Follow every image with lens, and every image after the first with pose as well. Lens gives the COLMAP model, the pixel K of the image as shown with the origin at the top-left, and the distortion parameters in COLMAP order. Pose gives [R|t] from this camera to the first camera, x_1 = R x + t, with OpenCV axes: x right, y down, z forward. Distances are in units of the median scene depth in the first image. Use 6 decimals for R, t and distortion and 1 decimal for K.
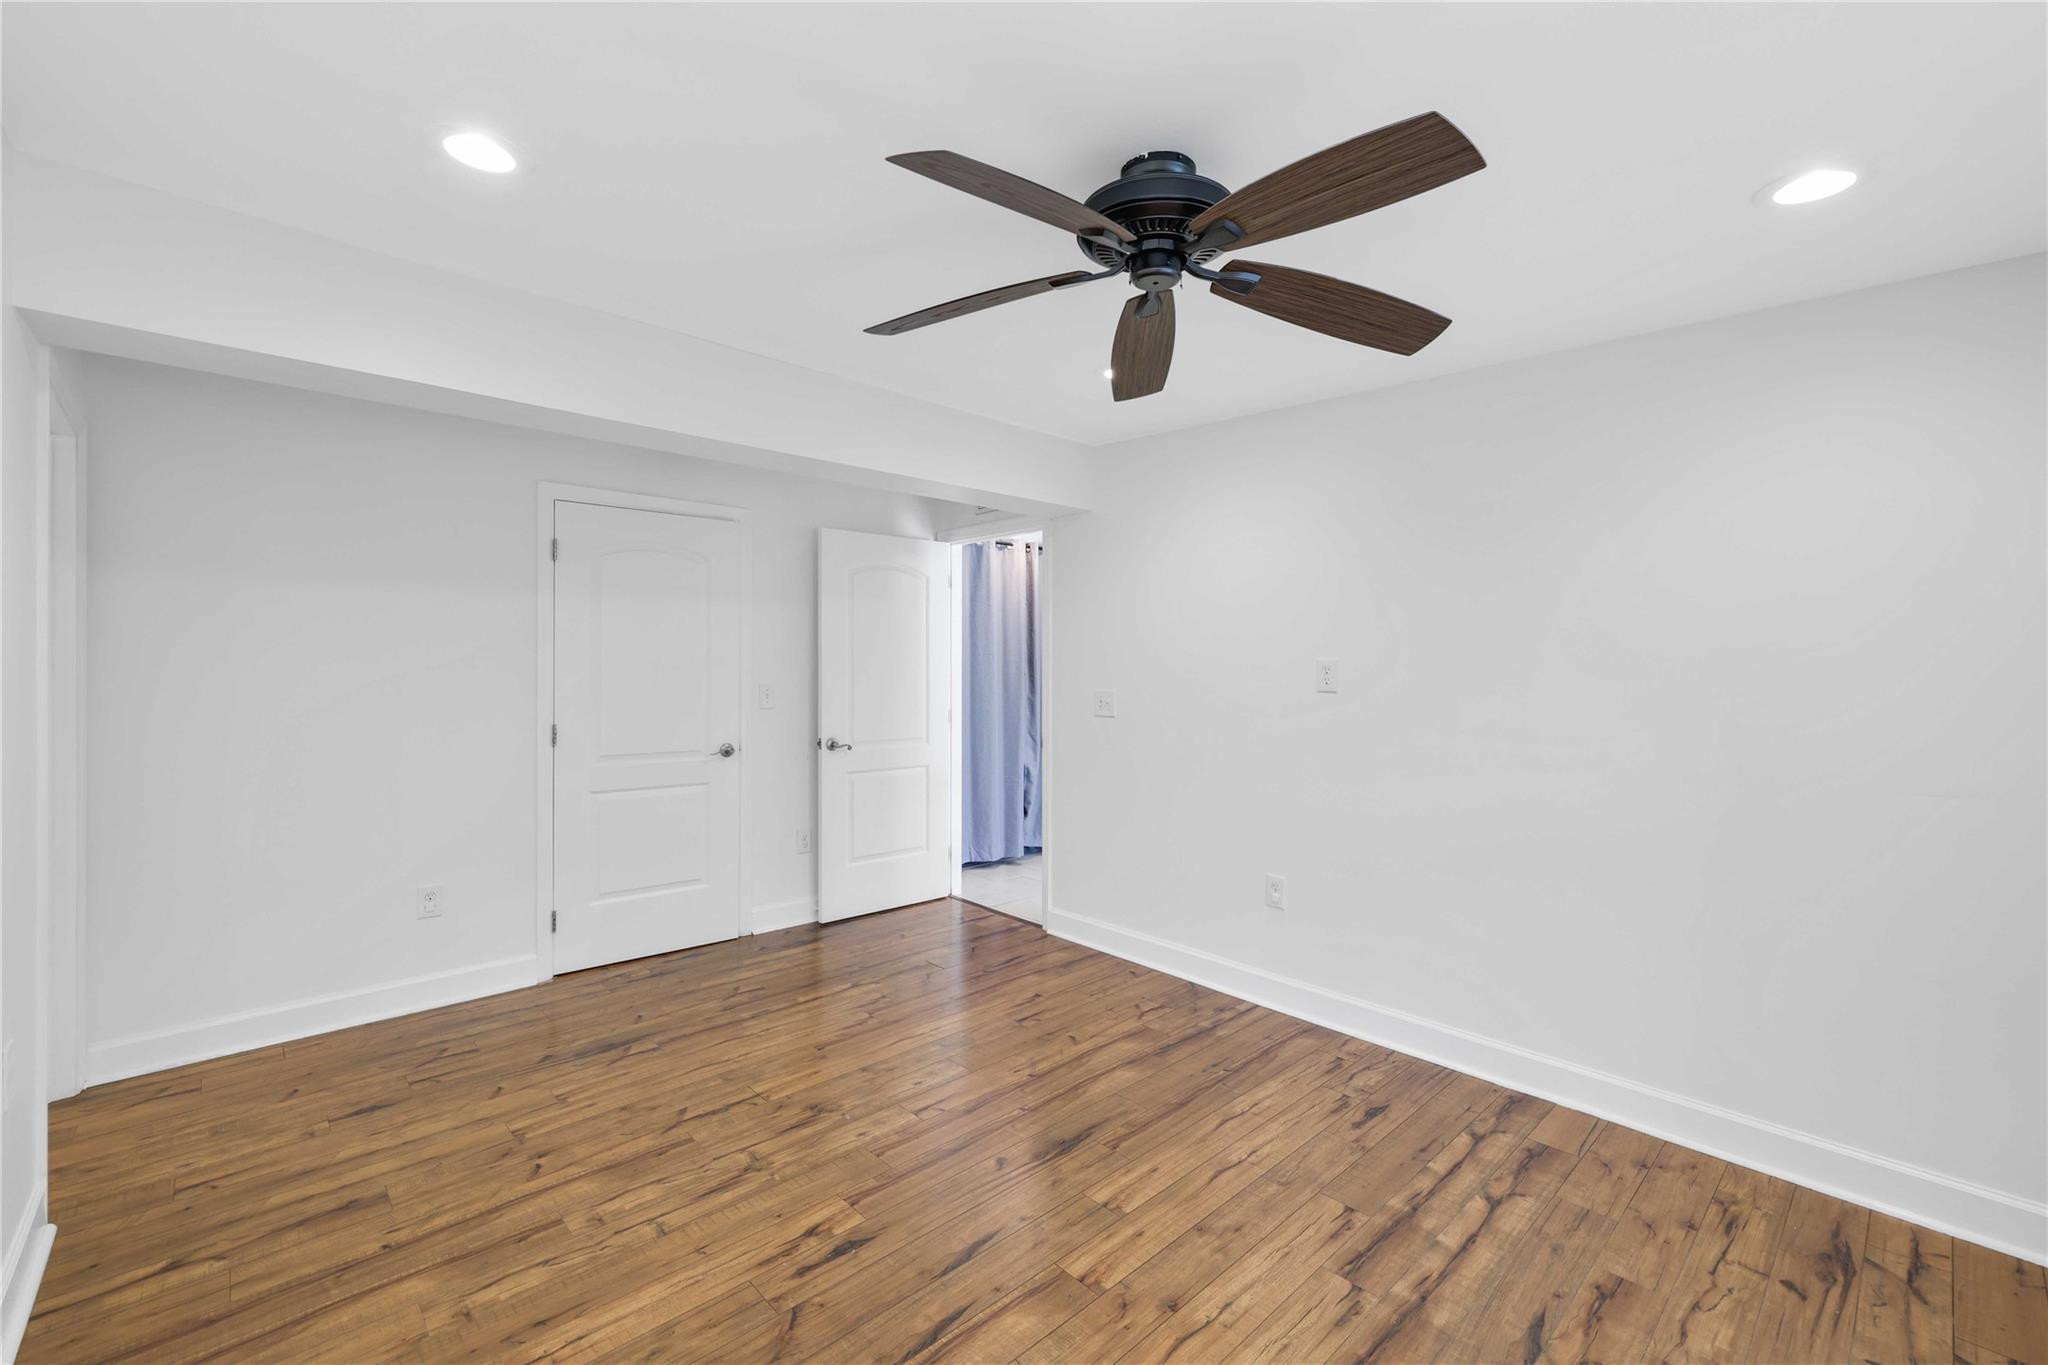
lens RADIAL K [[870.3, 0, 1022.4], [0, 870.3, 665.3], [0, 0, 1]] dist [0.000784, 0.000129]
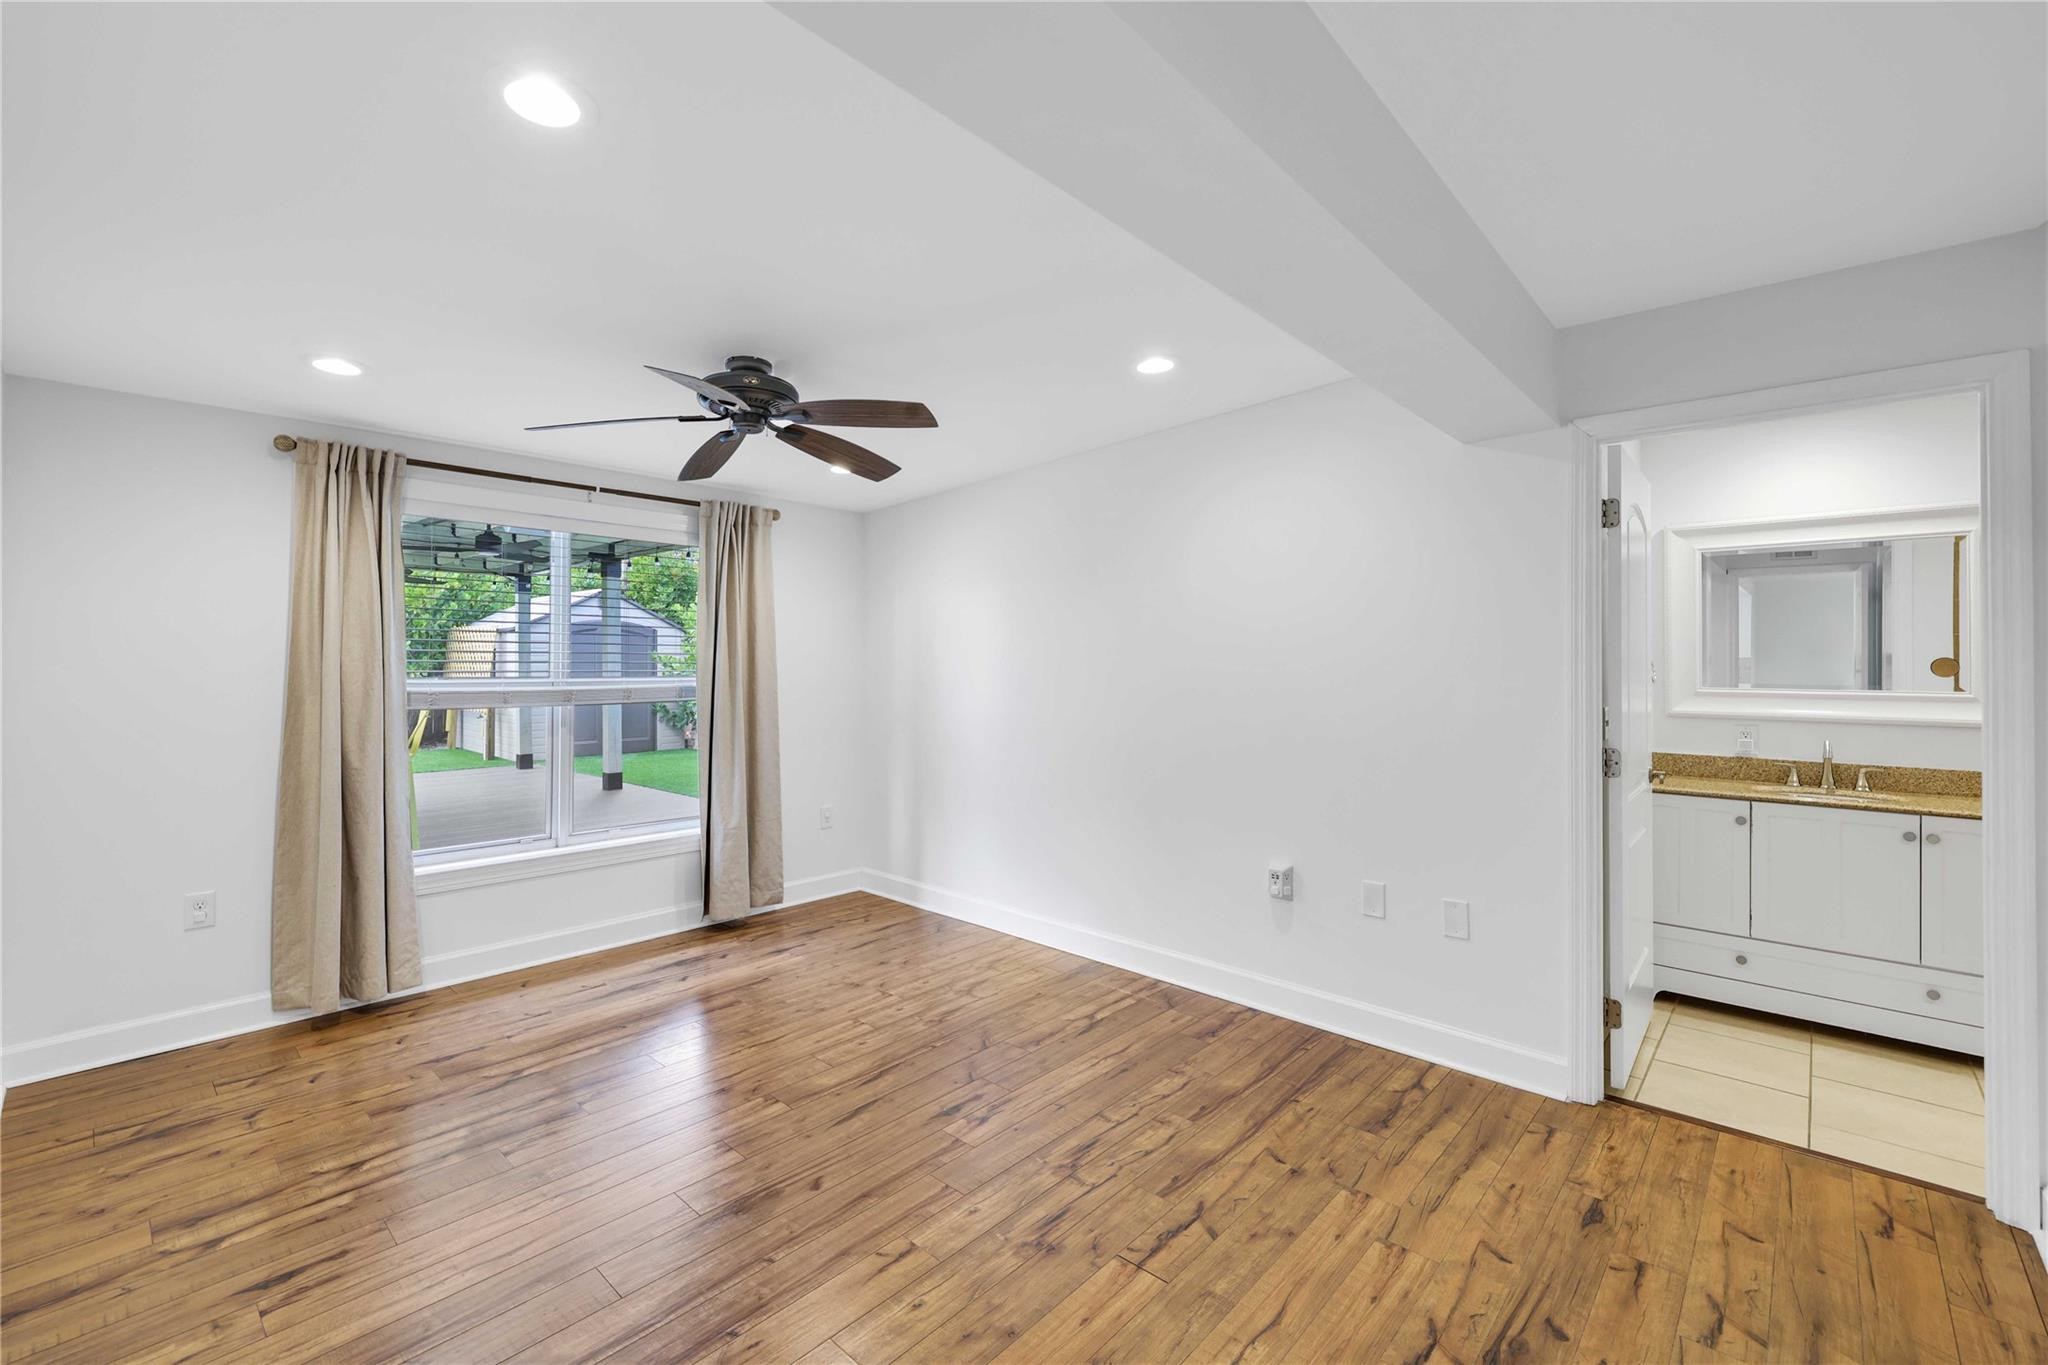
lens RADIAL K [[870.3, 0, 1022.4], [0, 870.3, 665.3], [0, 0, 1]] dist [0.000784, 0.000129]
pose [[-0.996753, -0.004403, -0.080404, -0.176261], [-0.004274, 0.999989, -0.001785, 0.000796], [0.080411, -0.001436, -0.996761, 2.034047]]
